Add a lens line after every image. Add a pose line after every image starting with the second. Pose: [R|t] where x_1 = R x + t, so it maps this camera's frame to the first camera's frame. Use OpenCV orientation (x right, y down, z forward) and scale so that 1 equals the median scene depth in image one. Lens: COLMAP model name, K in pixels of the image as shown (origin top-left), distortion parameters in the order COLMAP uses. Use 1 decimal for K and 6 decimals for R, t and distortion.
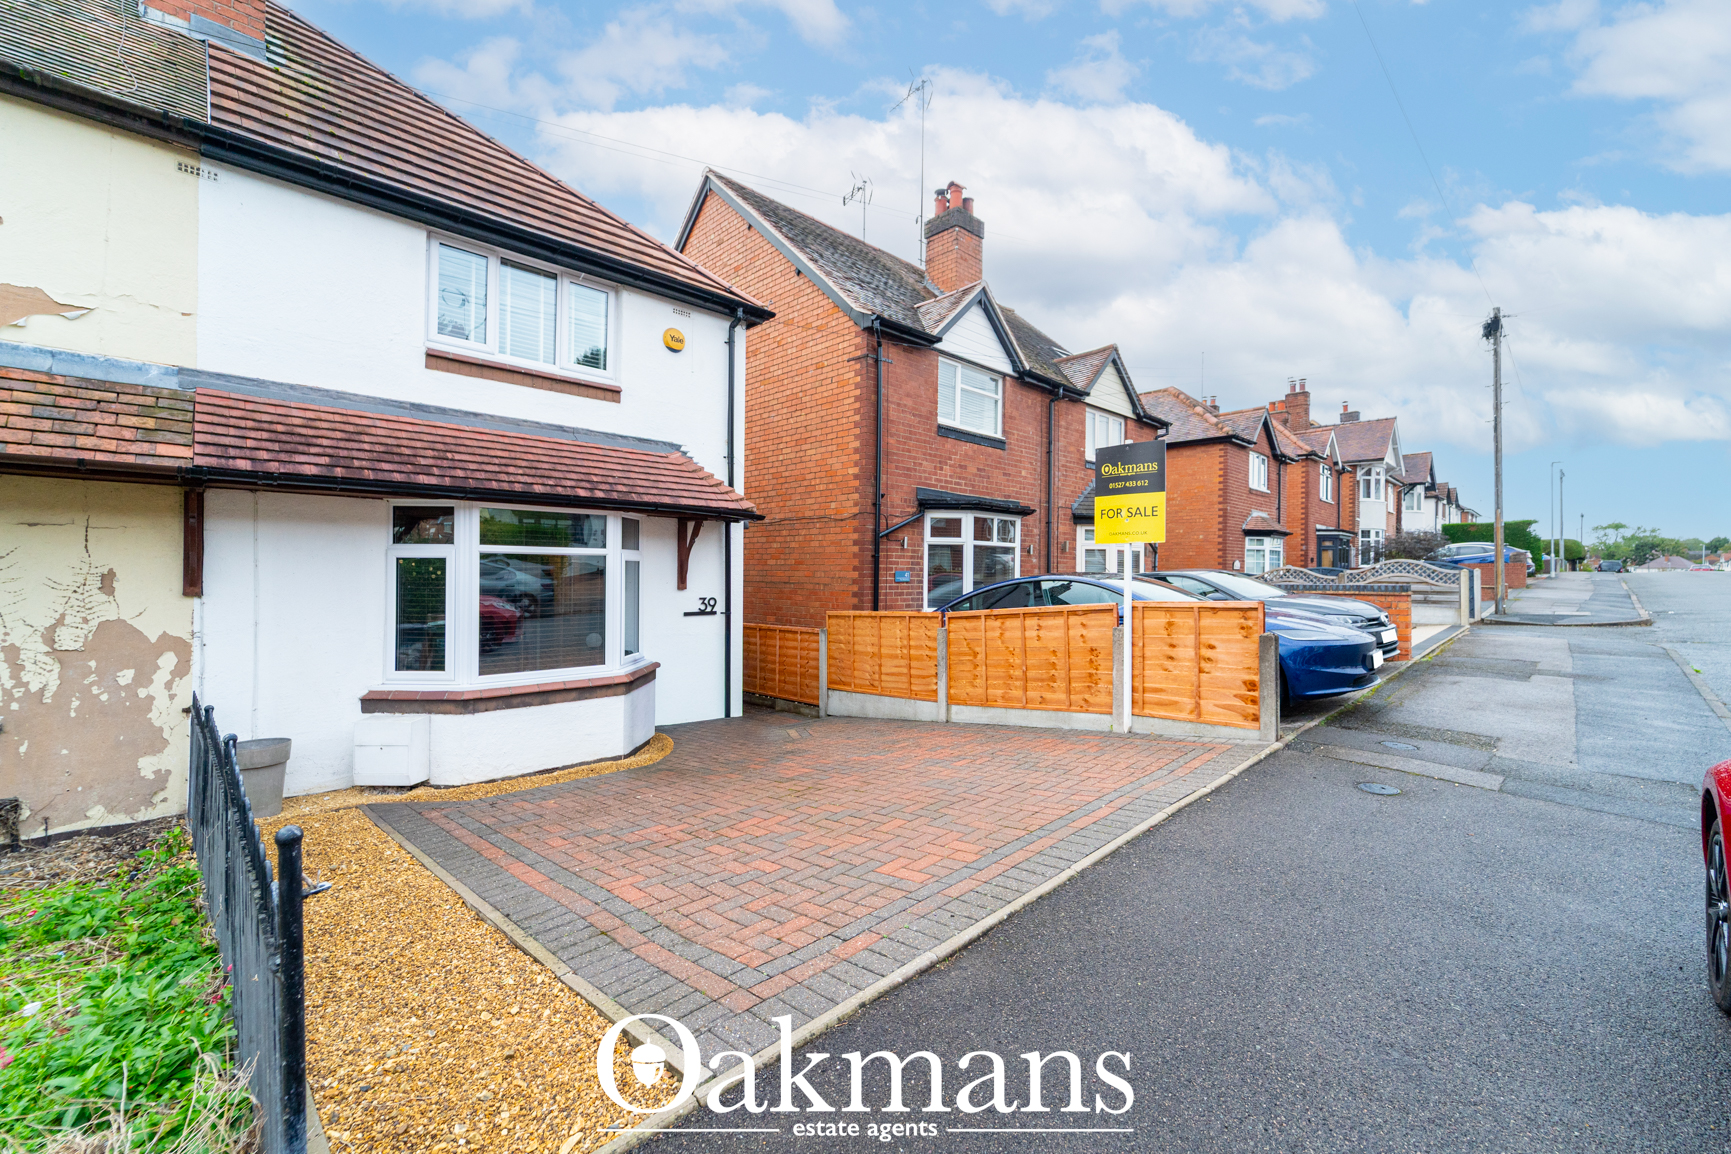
lens RADIAL K [[704.2, 0, 863.2], [0, 704.2, 539.1], [0, 0, 1]] dist [0.000719, -0.000434]
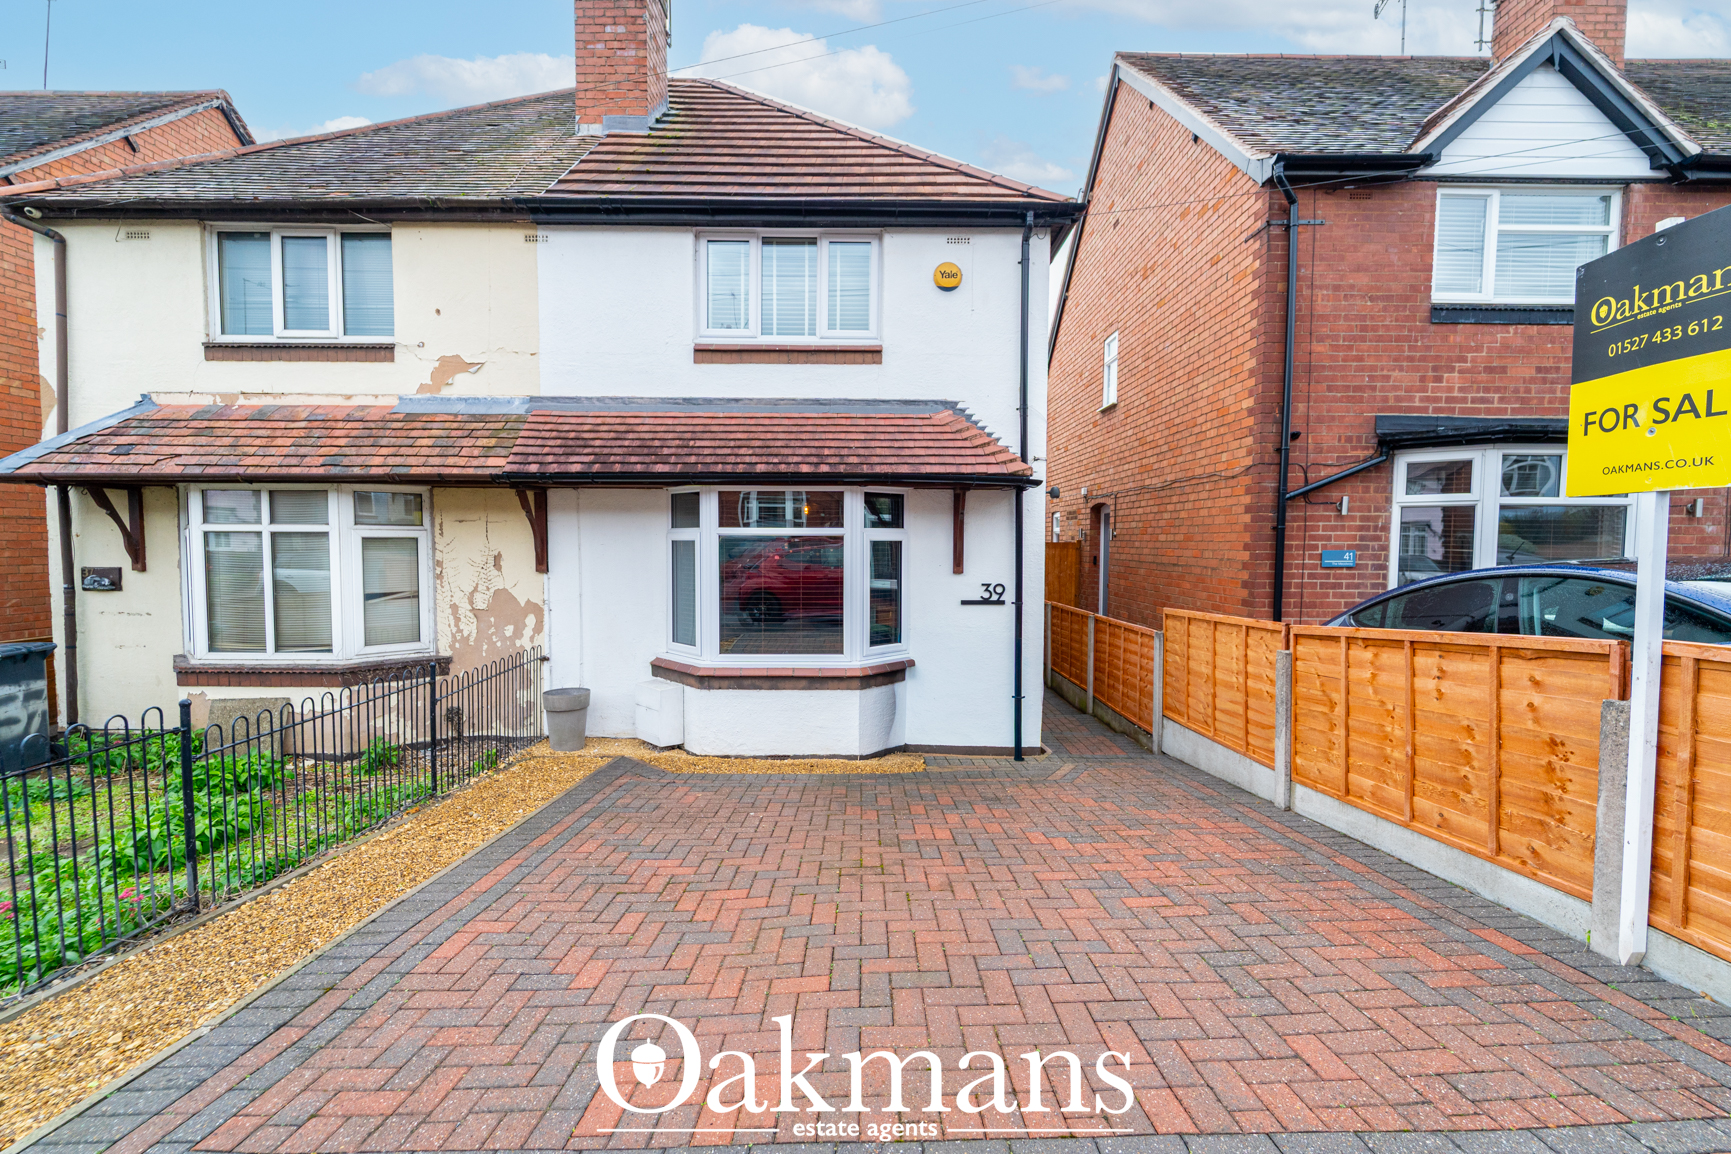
lens RADIAL K [[704.2, 0, 867.6], [0, 704.2, 558.1], [0, 0, 1]] dist [0.000719, -0.000434]
pose [[0.720528, 0.010573, -0.693345, 0.282416], [0.035186, 0.998038, 0.051785, 0.006003], [0.692533, -0.061708, 0.718742, 0.355315]]
